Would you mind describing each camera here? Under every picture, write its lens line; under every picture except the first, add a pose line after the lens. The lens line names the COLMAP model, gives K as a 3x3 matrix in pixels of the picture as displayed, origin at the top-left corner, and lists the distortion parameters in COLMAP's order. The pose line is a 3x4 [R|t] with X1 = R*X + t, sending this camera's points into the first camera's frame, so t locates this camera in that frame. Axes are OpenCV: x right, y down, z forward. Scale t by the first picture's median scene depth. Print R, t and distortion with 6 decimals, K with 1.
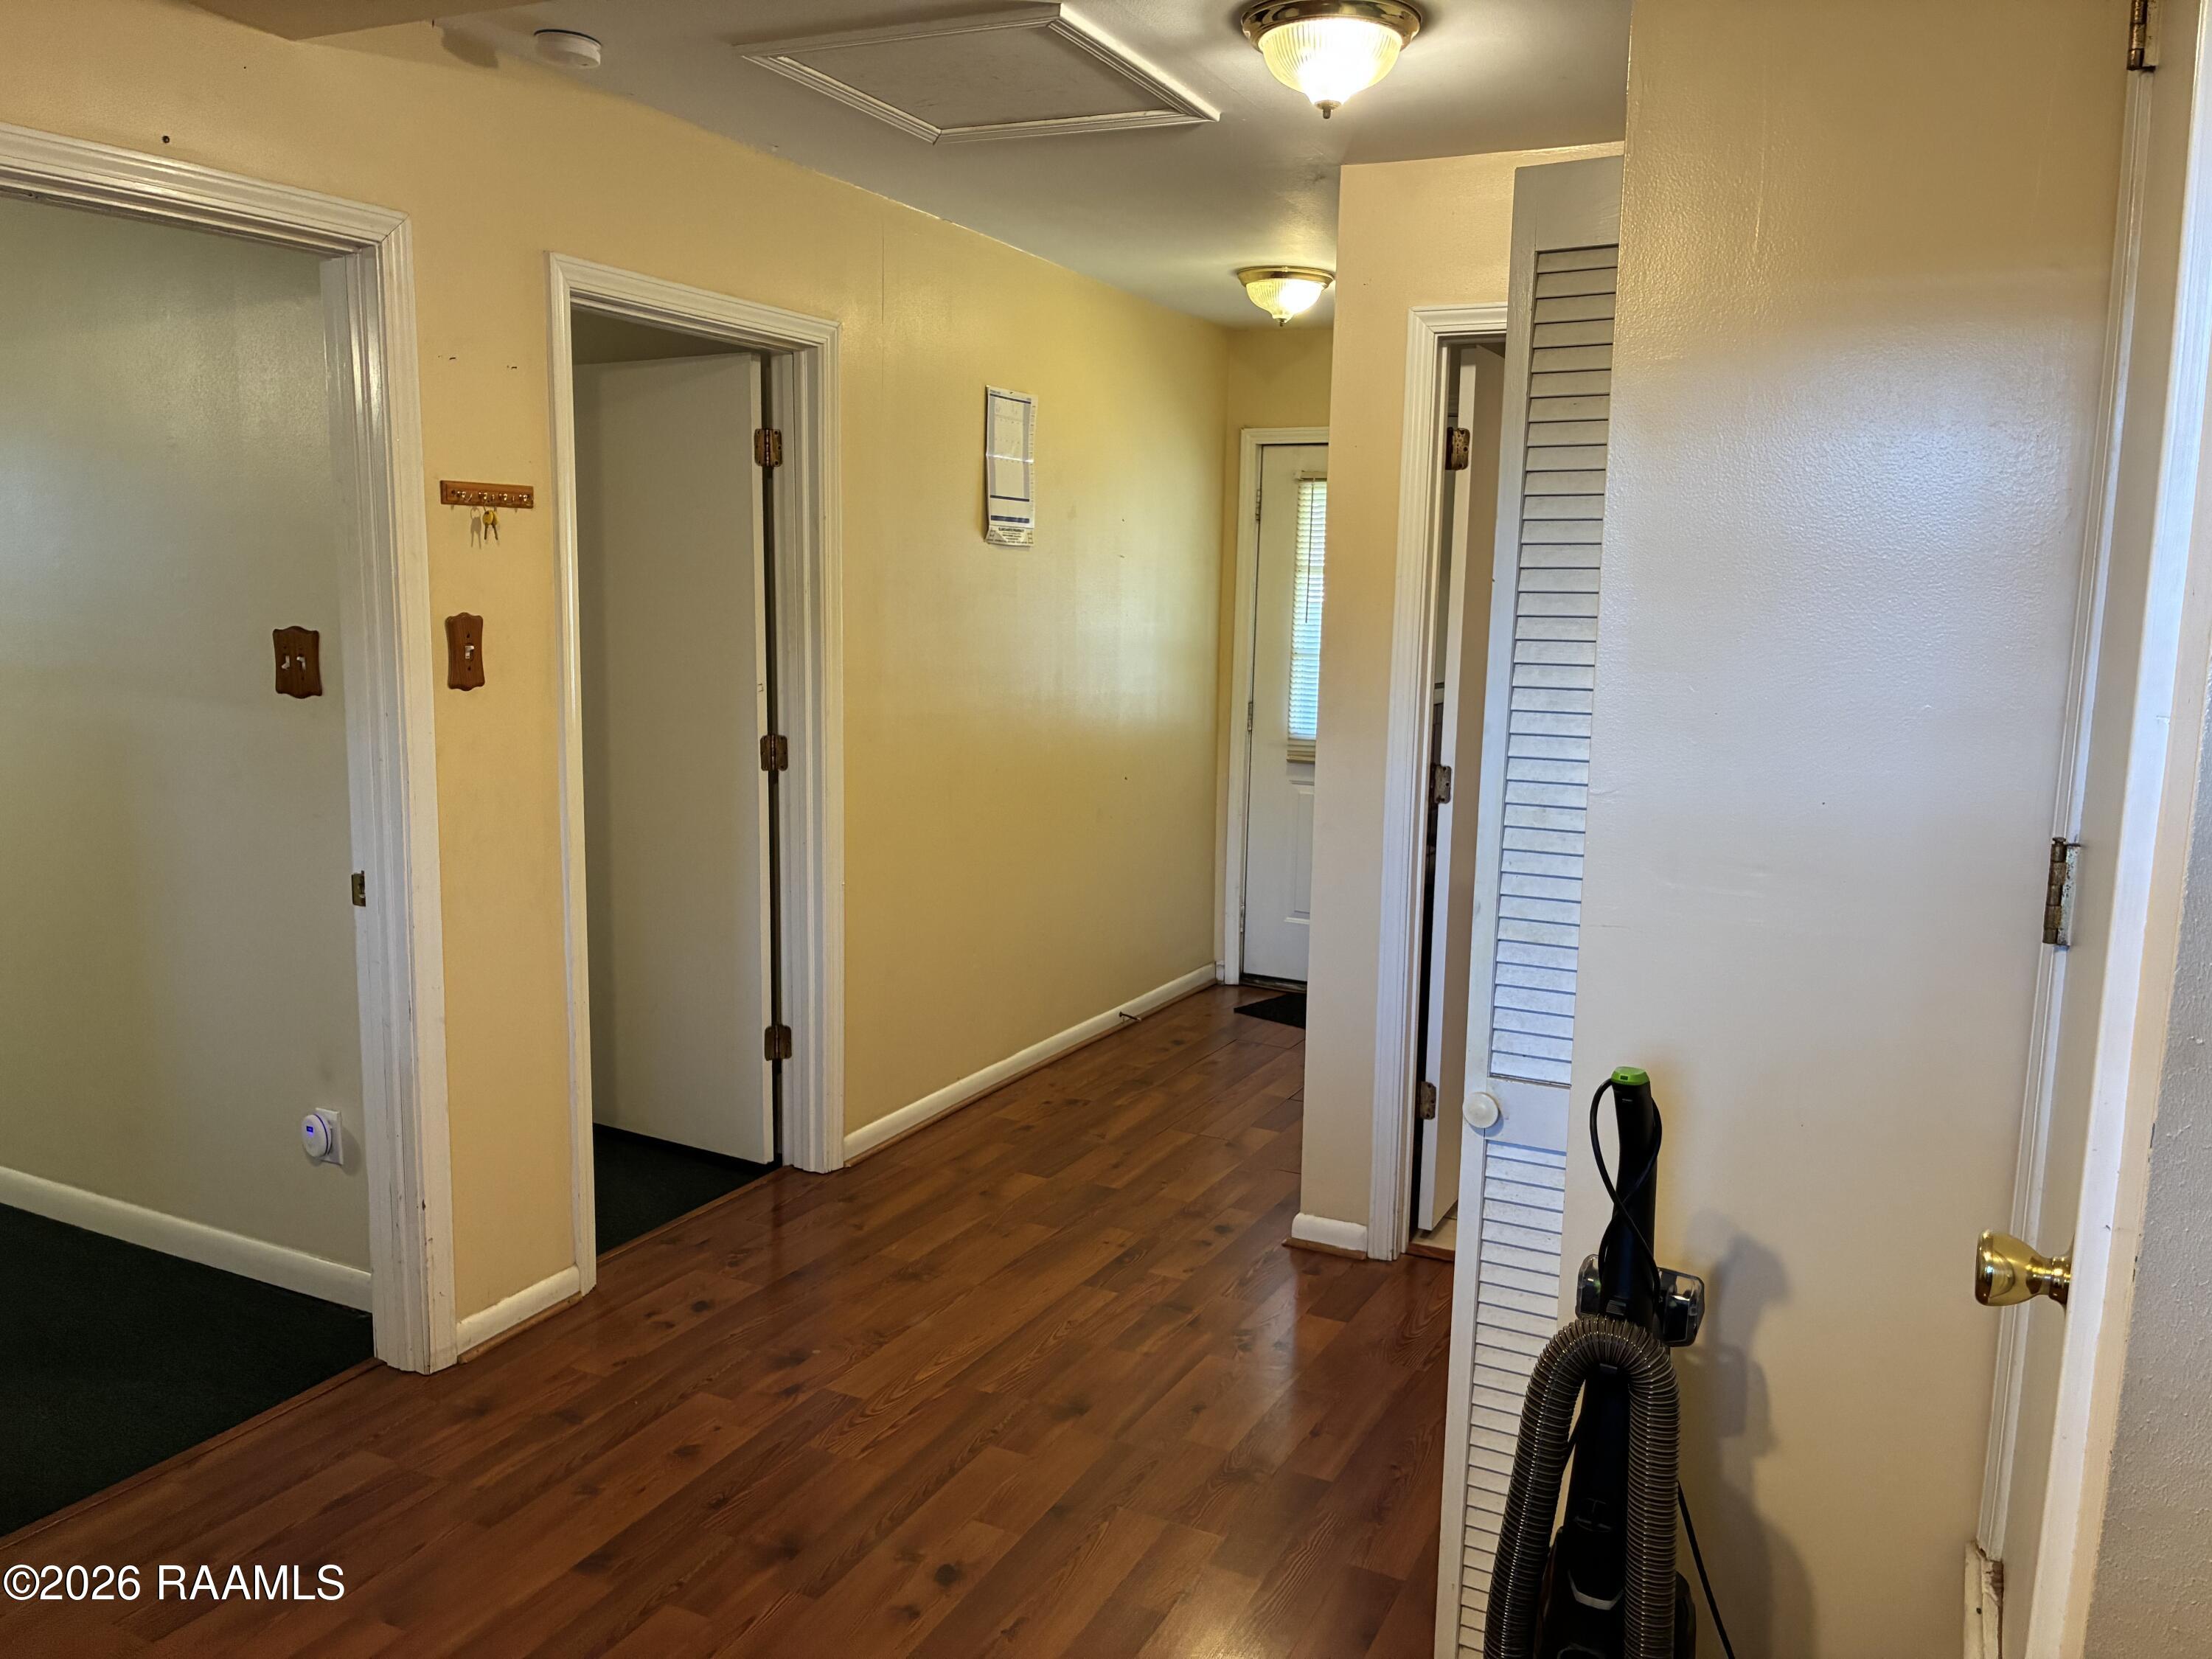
lens RADIAL K [[1703.3, 0, 1099.6], [0, 1703.3, 830.9], [0, 0, 1]] dist [0.027688, -0.039434]
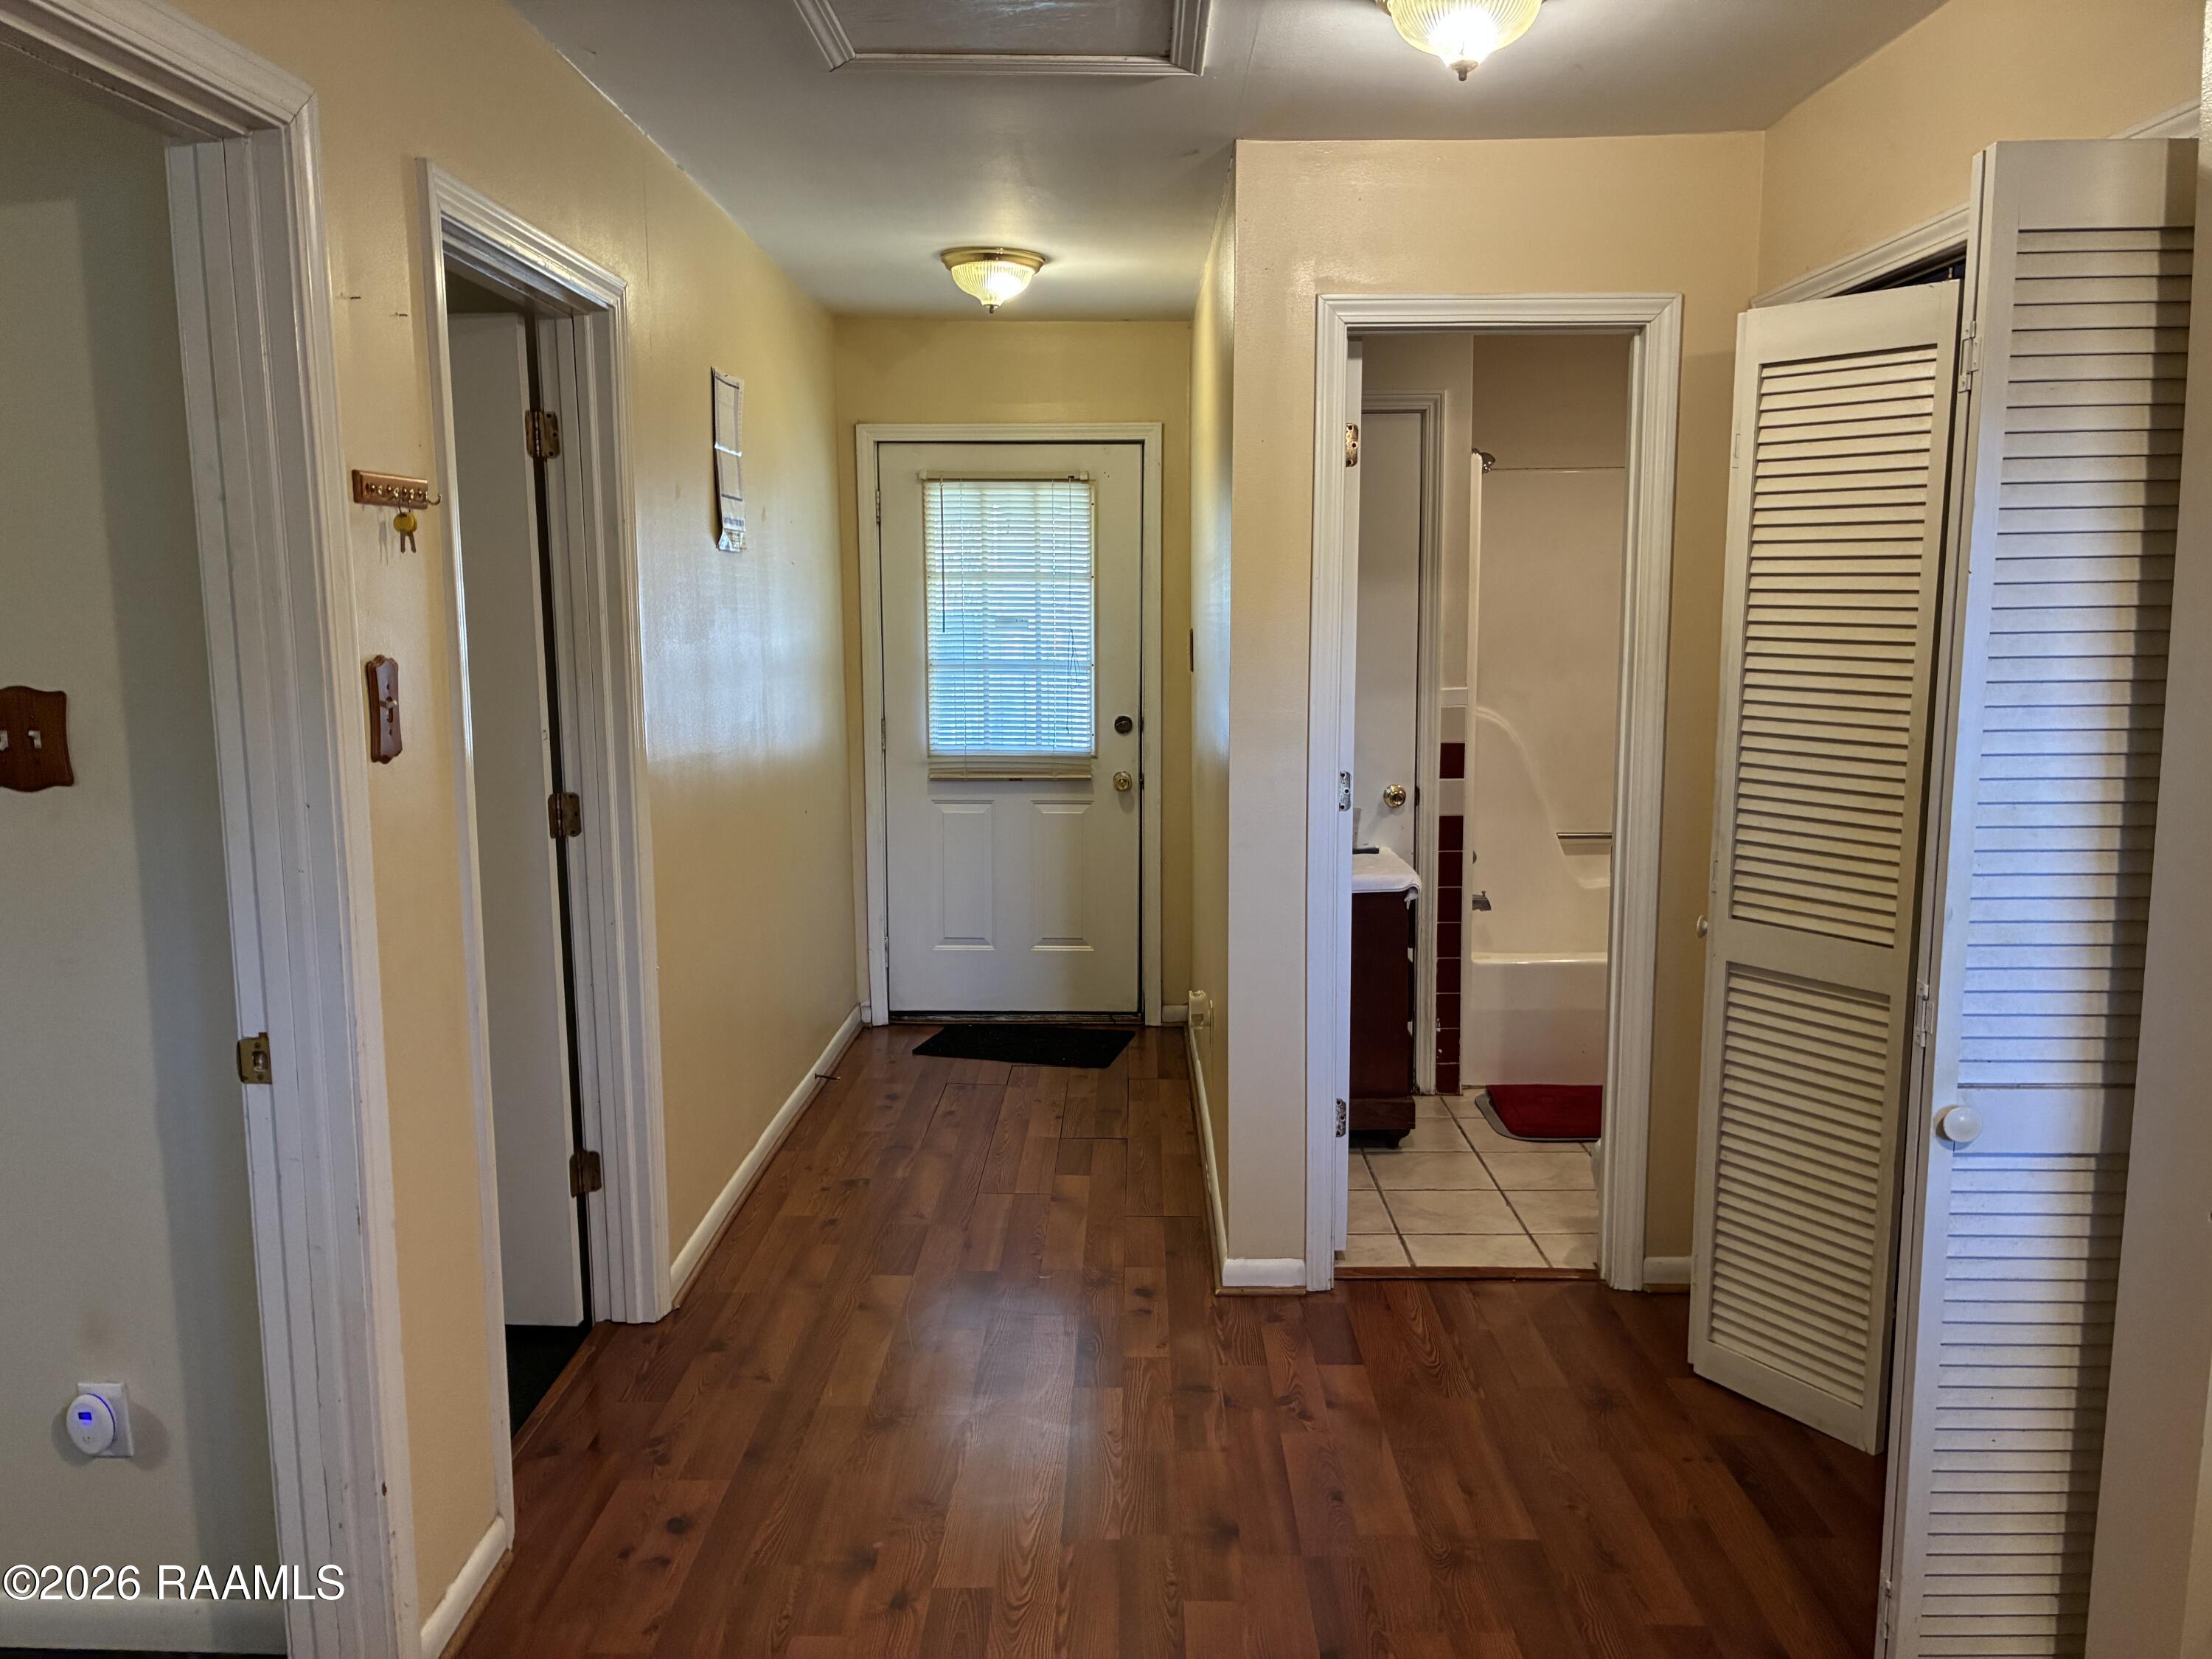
lens RADIAL K [[1703.3, 0, 1095.8], [0, 1703.3, 831.6], [0, 0, 1]] dist [0.027688, -0.039434]
pose [[0.900486, -0.085576, 0.426381, -0.317452], [0.087069, 0.996073, 0.016033, -0.030110], [-0.426079, 0.022687, 0.904401, 0.173135]]
